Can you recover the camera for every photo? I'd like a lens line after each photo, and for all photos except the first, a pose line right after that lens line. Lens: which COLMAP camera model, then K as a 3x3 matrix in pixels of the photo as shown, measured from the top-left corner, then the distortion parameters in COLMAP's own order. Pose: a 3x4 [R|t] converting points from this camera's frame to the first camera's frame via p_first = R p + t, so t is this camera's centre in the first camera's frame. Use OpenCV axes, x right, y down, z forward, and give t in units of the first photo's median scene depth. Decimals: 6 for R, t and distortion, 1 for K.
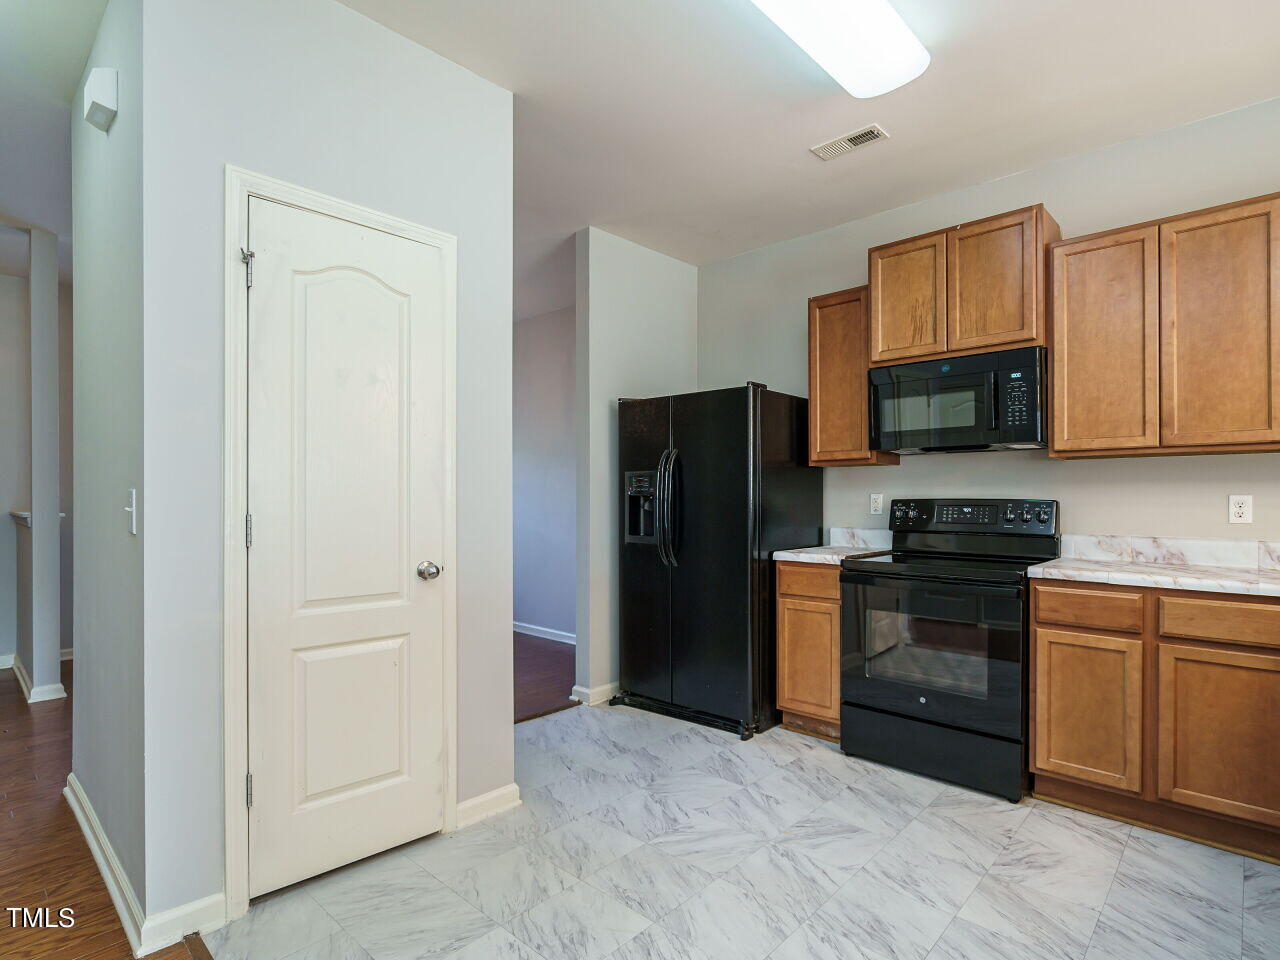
lens RADIAL K [[704.1, 0, 642.1], [0, 704.1, 486.3], [0, 0, 1]] dist [-0.008527, 0.004715]
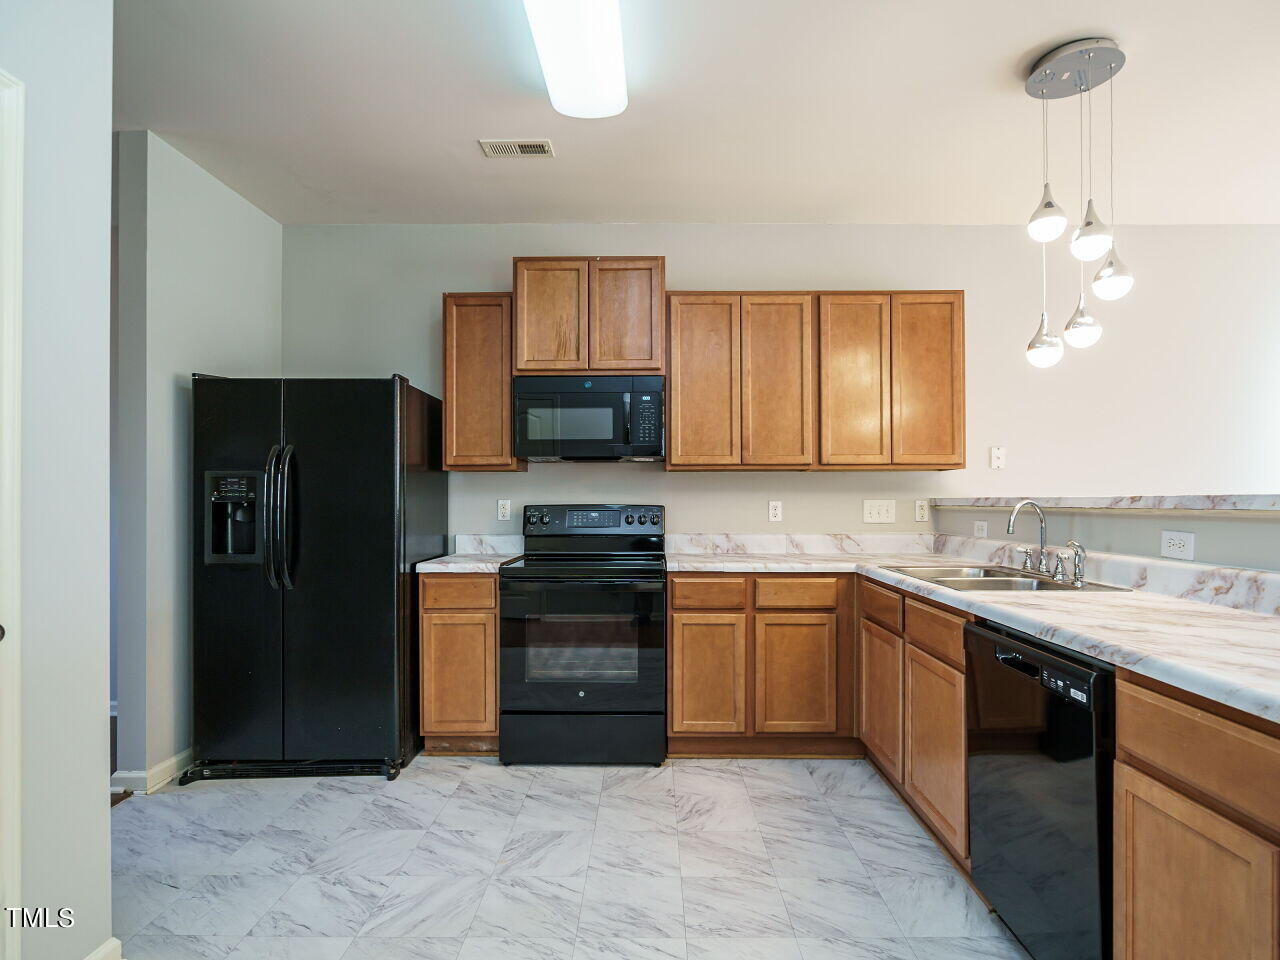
lens RADIAL K [[704.1, 0, 644.3], [0, 704.1, 484.0], [0, 0, 1]] dist [-0.008527, 0.004715]
pose [[0.714582, 0.014075, 0.699410, -0.292930], [-0.010054, 0.999901, -0.009850, -0.004806], [-0.699479, 0.000006, 0.714653, 0.175654]]
